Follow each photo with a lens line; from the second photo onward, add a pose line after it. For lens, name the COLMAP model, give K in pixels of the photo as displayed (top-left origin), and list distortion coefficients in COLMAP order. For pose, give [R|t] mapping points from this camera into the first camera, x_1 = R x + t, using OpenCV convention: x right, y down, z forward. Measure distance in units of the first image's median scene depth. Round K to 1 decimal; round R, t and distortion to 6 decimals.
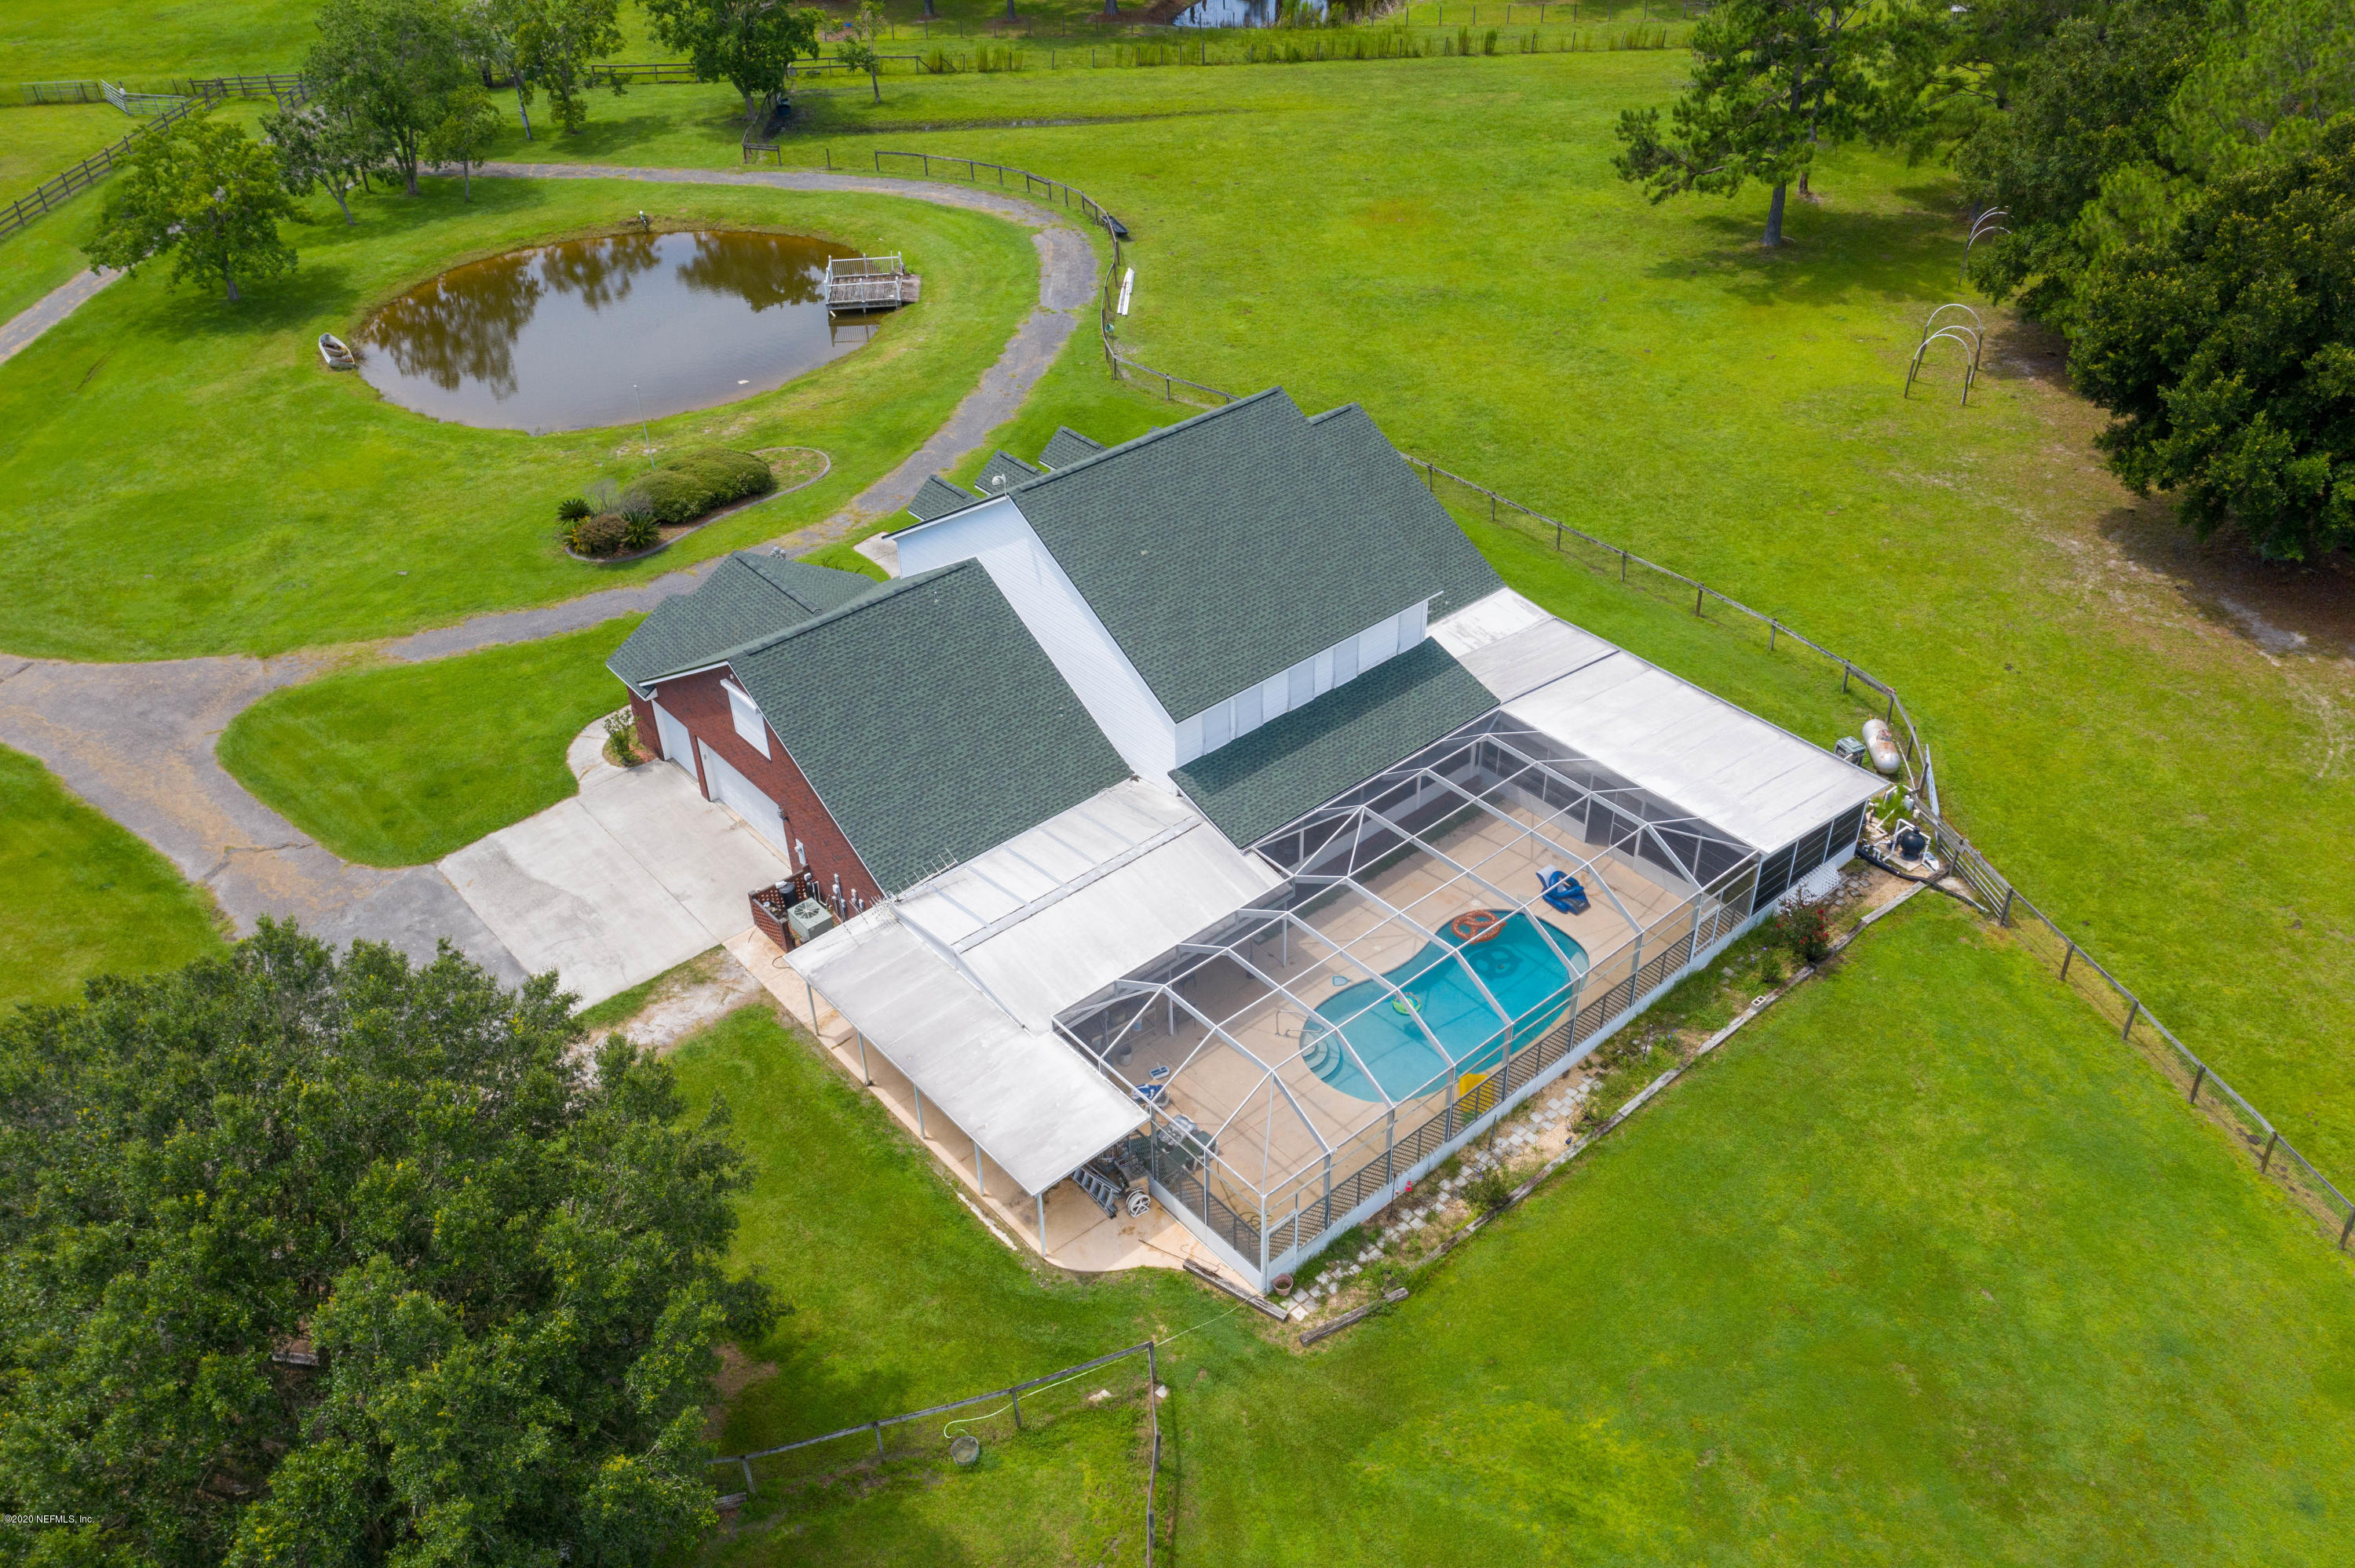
lens RADIAL K [[1896.1, 0, 1177.5], [0, 1896.1, 784.0], [0, 0, 1]] dist [-0.003957, -0.001793]
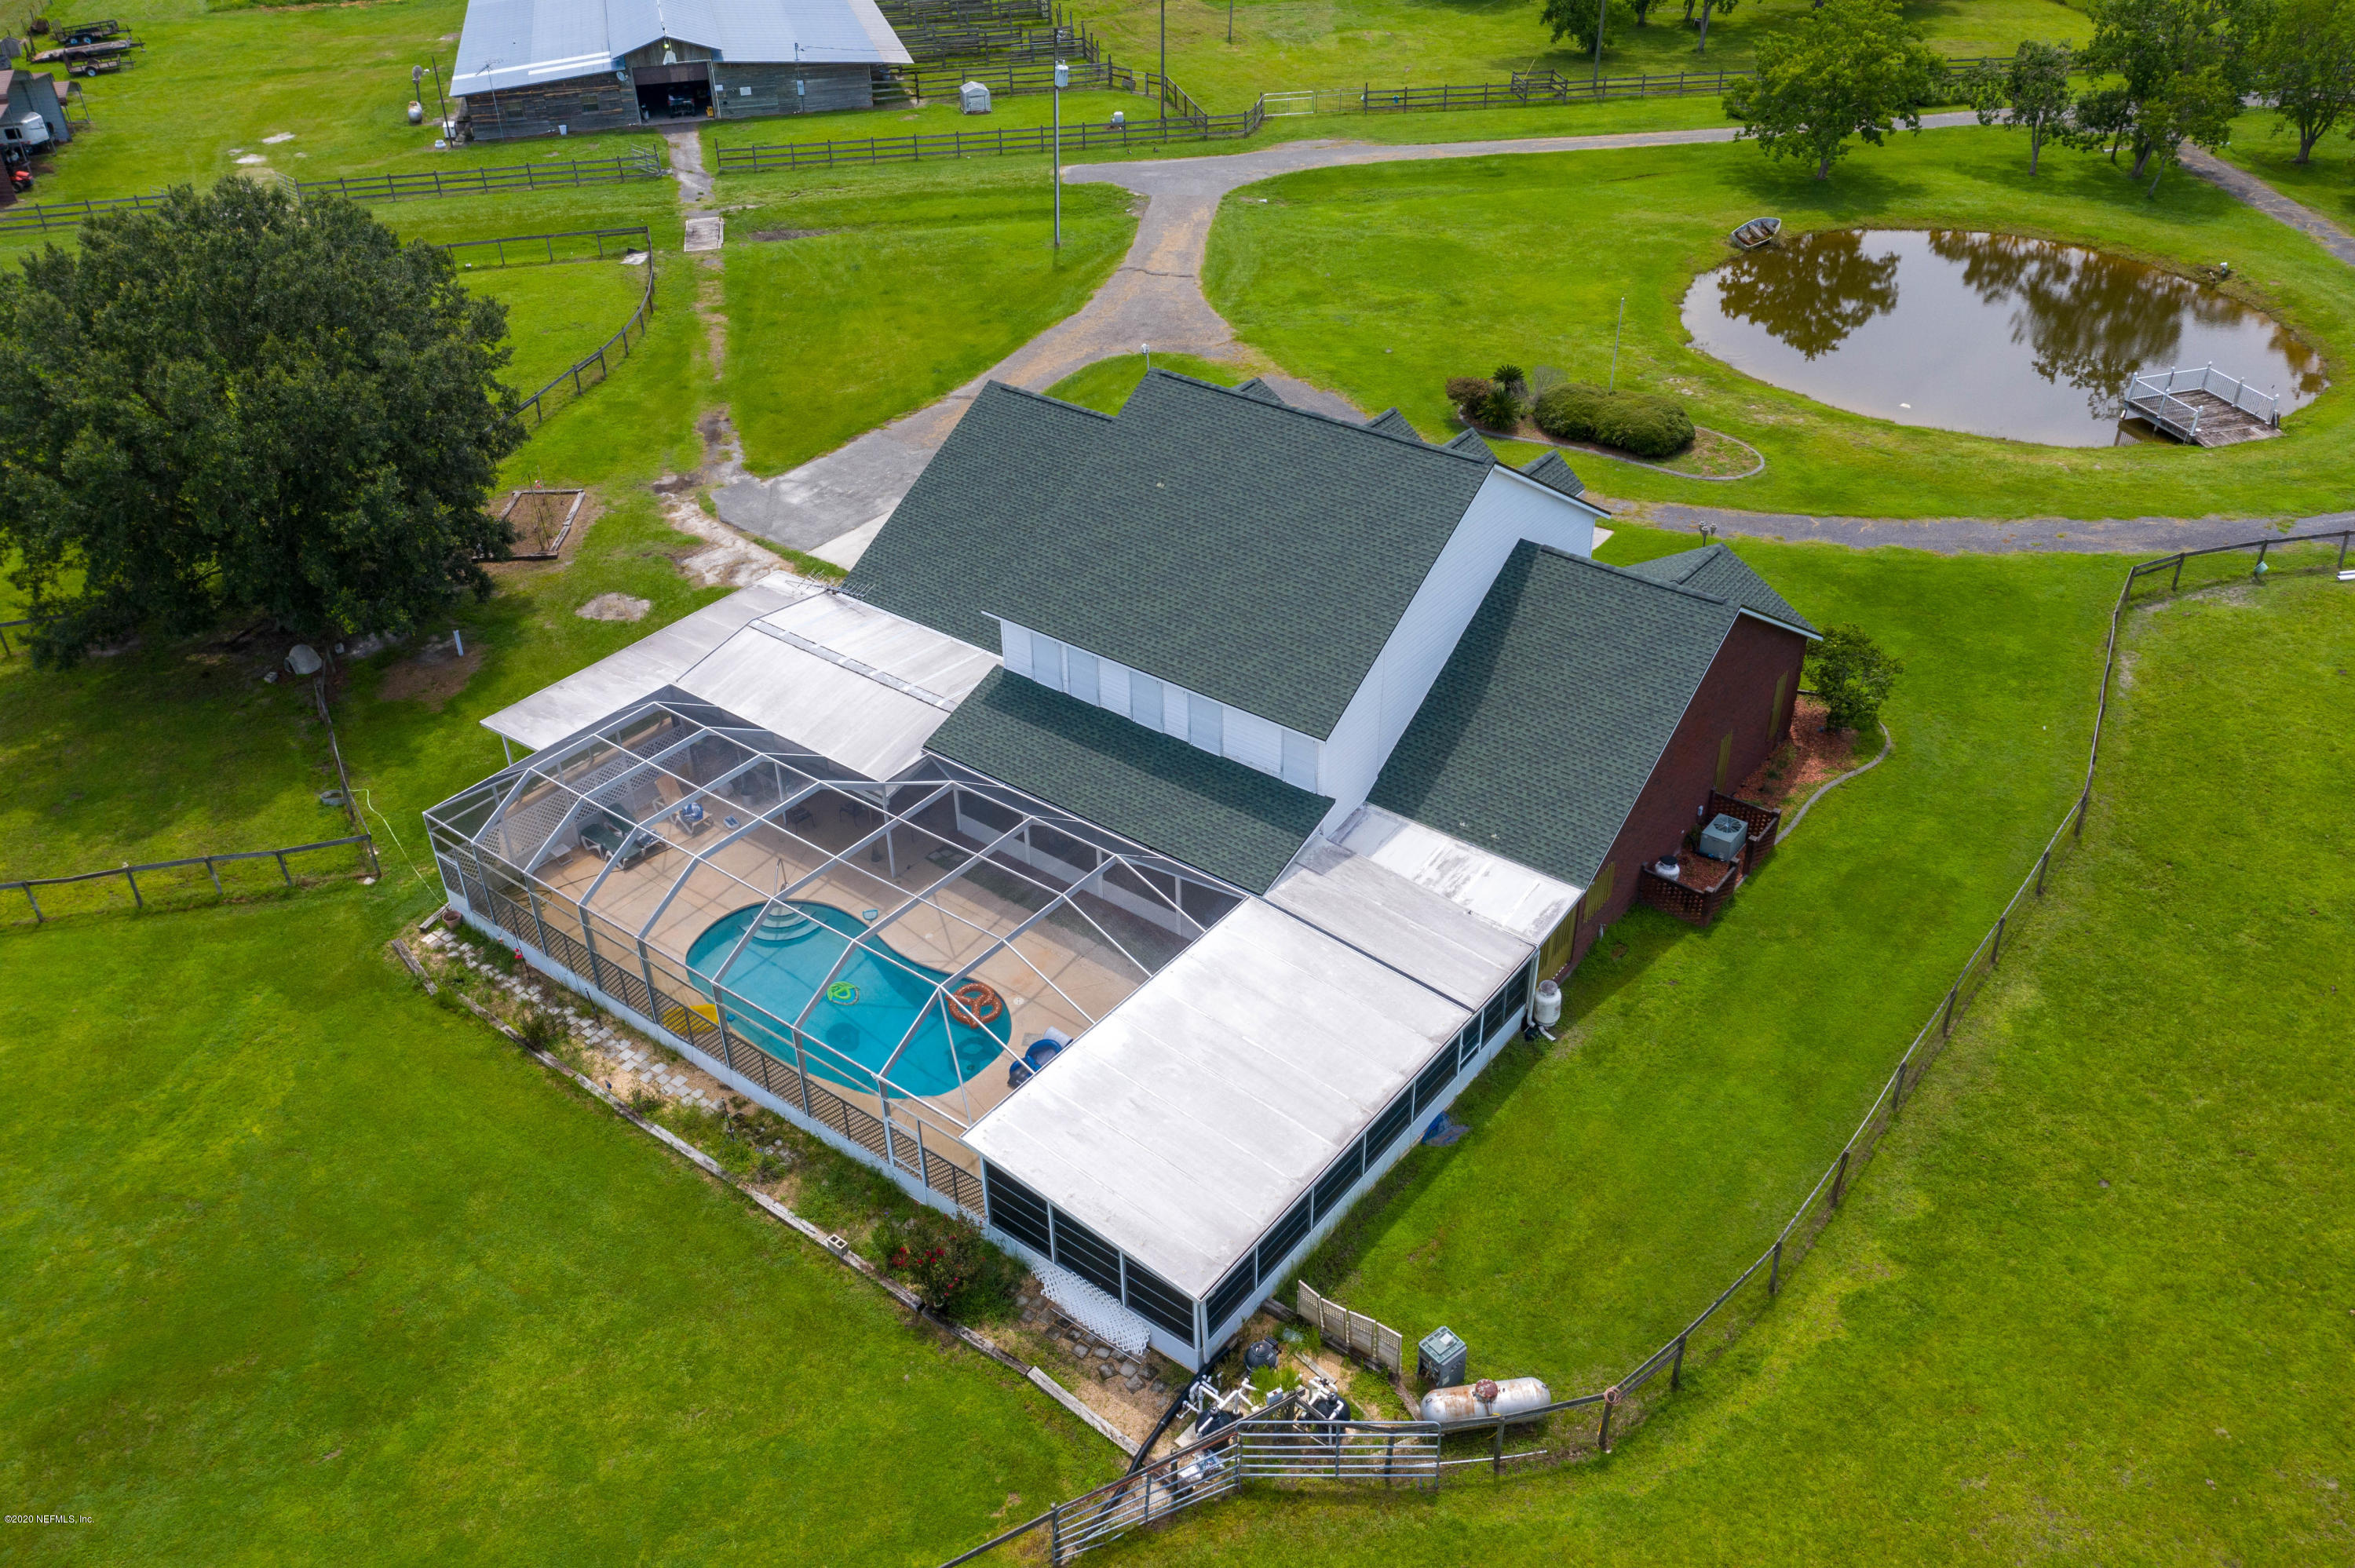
lens RADIAL K [[1882.6, 0, 1177.5], [0, 1882.6, 784.0], [0, 0, 1]] dist [-0.009461, -0.001376]
pose [[0.190193, 0.561374, -0.805410, 0.848452], [-0.557074, 0.737233, 0.382304, -0.392448], [0.808390, 0.375962, 0.452943, 0.702694]]
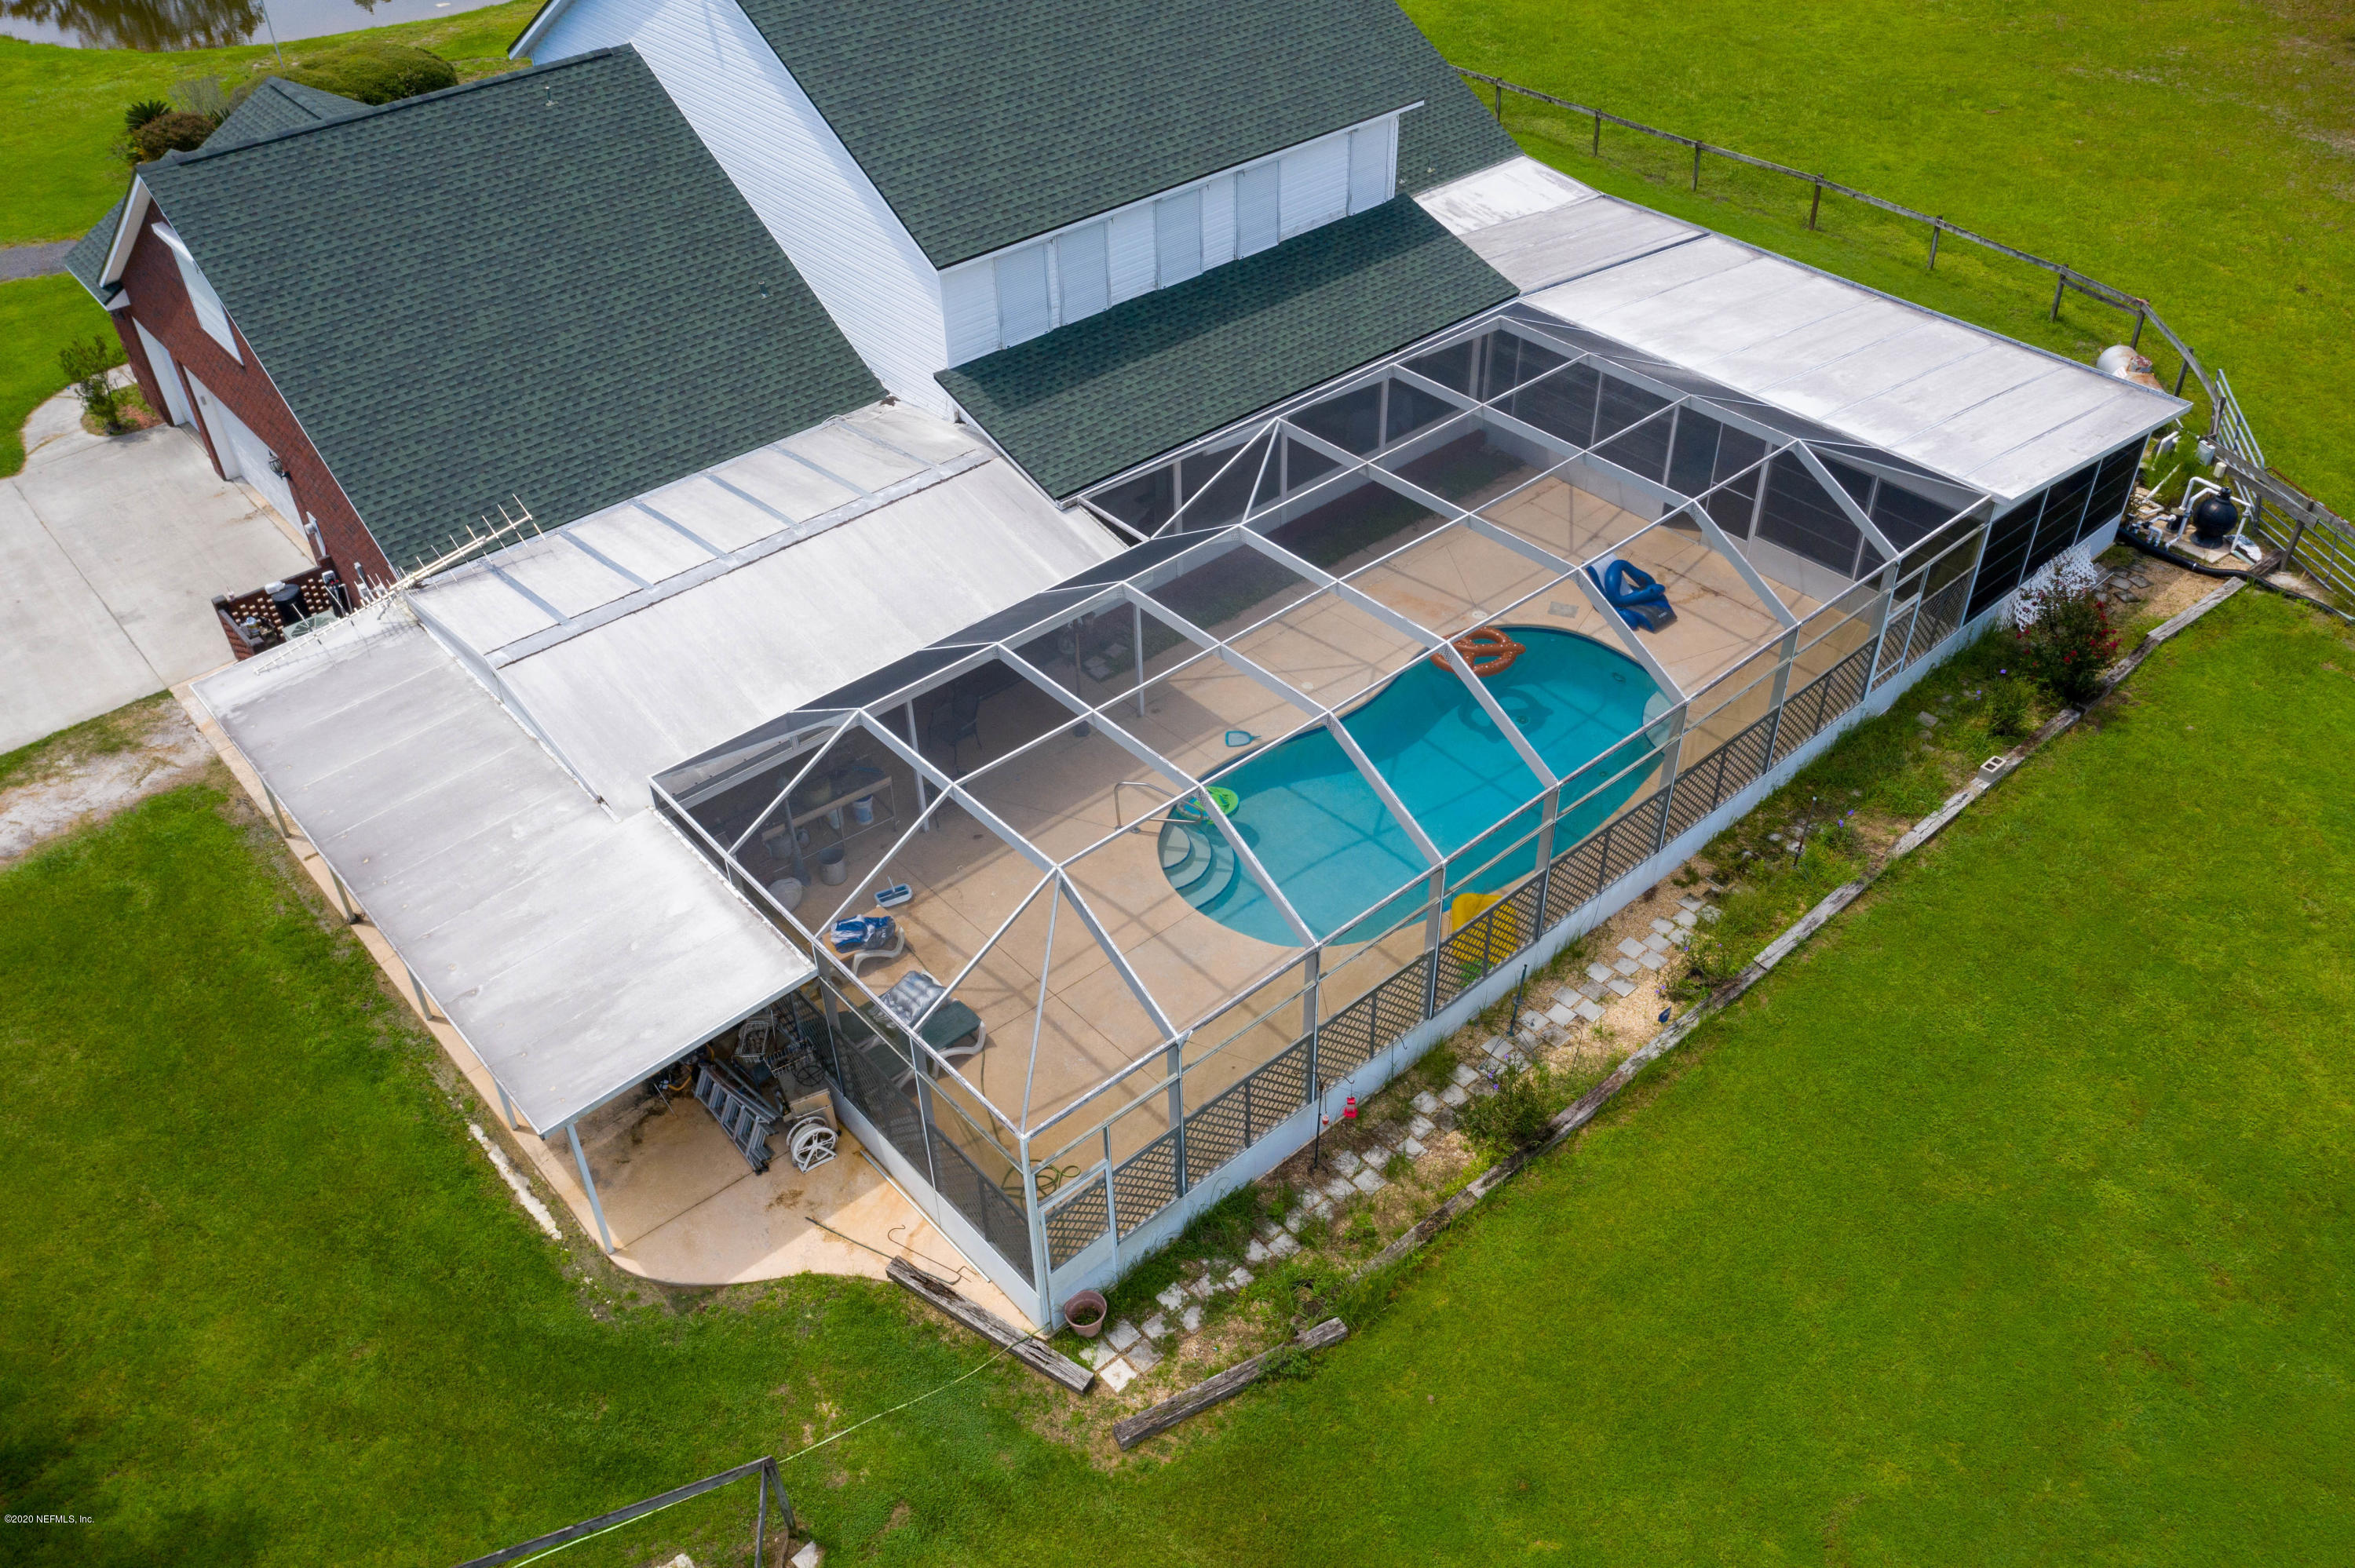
lens RADIAL K [[1882.6, 0, 1177.5], [0, 1882.6, 784.0], [0, 0, 1]] dist [-0.009461, -0.001376]
pose [[0.999955, -0.005344, 0.007853, 0.065454], [0.004928, 0.998636, 0.051972, 0.091410], [-0.008120, -0.051931, 0.998618, 0.459489]]
